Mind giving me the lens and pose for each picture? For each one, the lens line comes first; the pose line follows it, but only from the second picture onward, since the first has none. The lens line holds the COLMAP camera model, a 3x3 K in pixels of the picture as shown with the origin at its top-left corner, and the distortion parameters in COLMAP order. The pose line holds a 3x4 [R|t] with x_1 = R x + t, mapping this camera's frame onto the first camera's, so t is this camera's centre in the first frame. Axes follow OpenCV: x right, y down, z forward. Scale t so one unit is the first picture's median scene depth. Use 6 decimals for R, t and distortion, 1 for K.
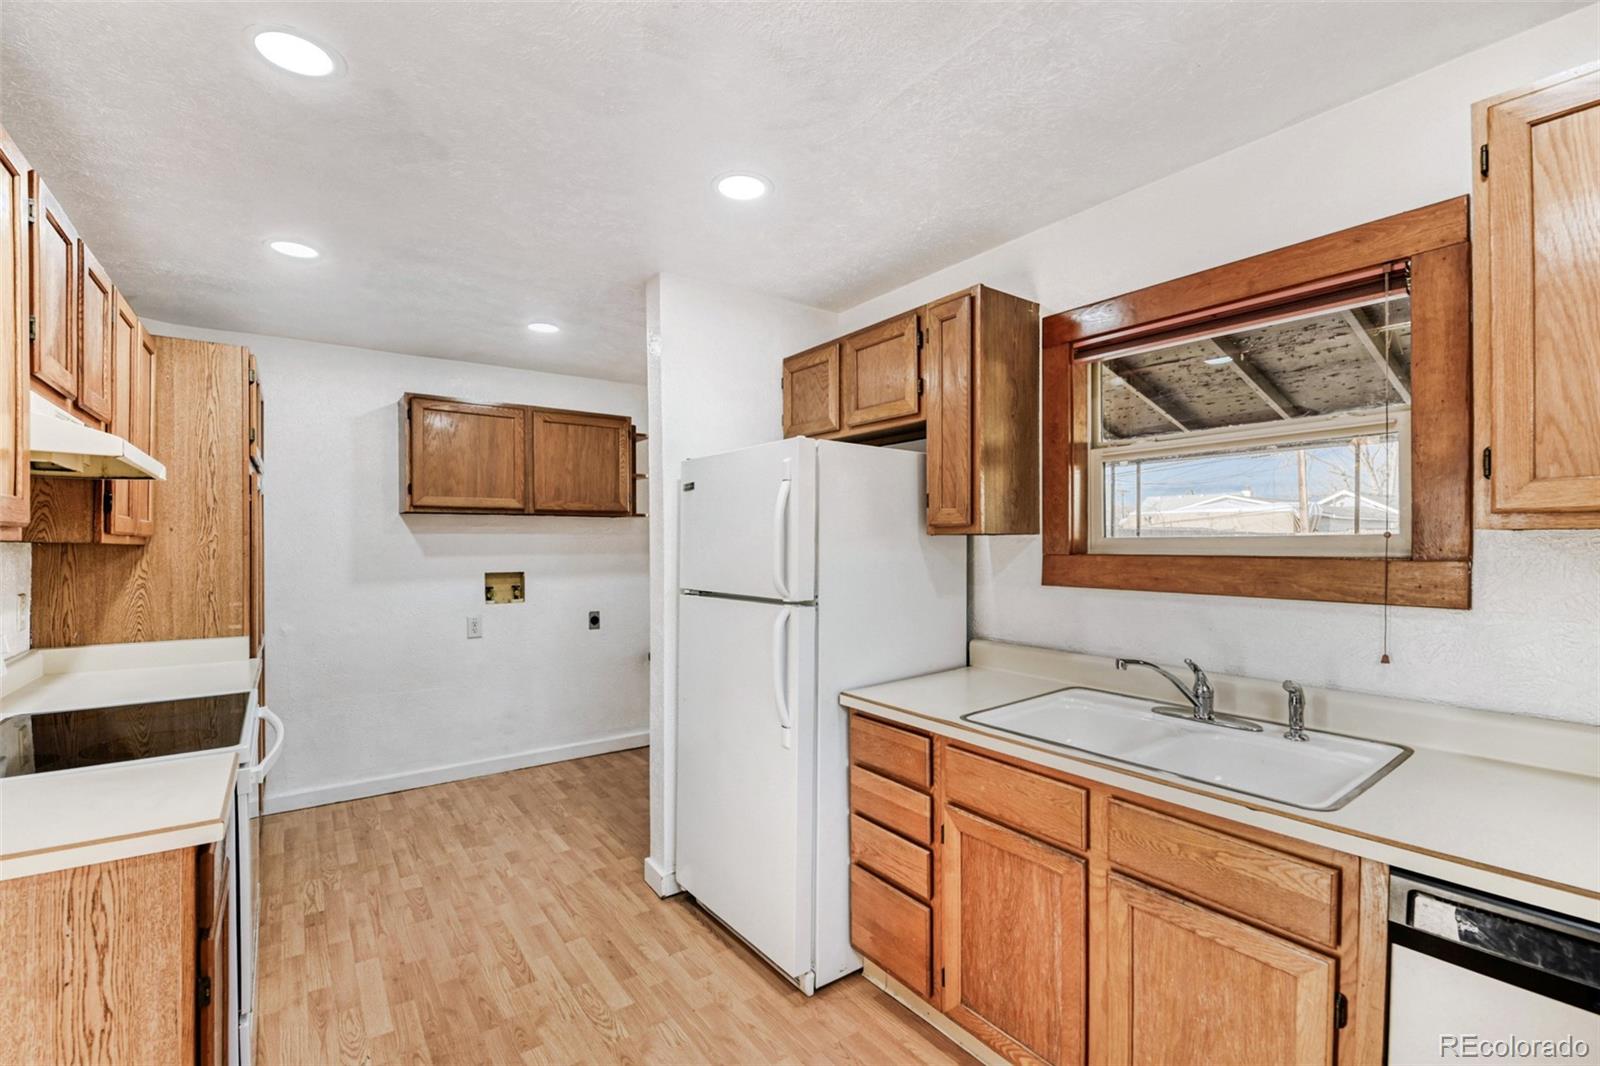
lens RADIAL K [[699.5, 0, 804.8], [0, 699.5, 540.6], [0, 0, 1]] dist [-0.012193, -0.003107]
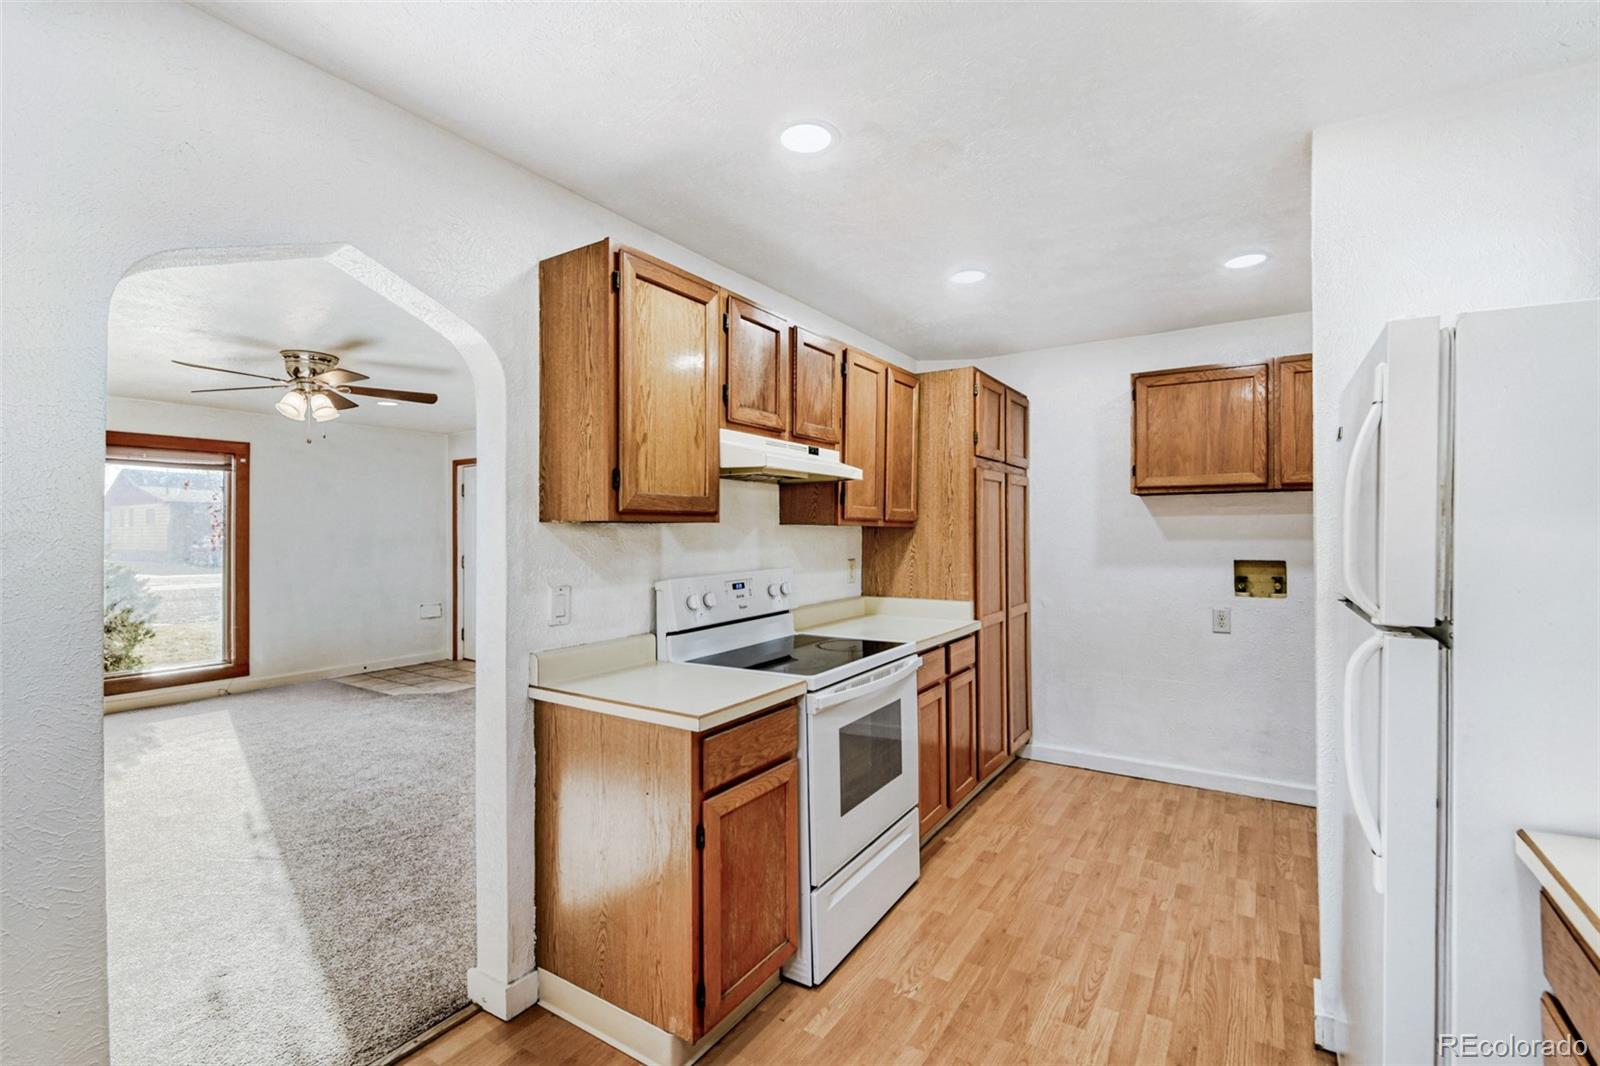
lens RADIAL K [[699.5, 0, 820.7], [0, 699.5, 512.9], [0, 0, 1]] dist [-0.012193, -0.003107]
pose [[0.363109, -0.023157, -0.931459, 0.251248], [0.004751, 0.999724, -0.023002, 0.007687], [0.931735, 0.003927, 0.363119, 0.305546]]
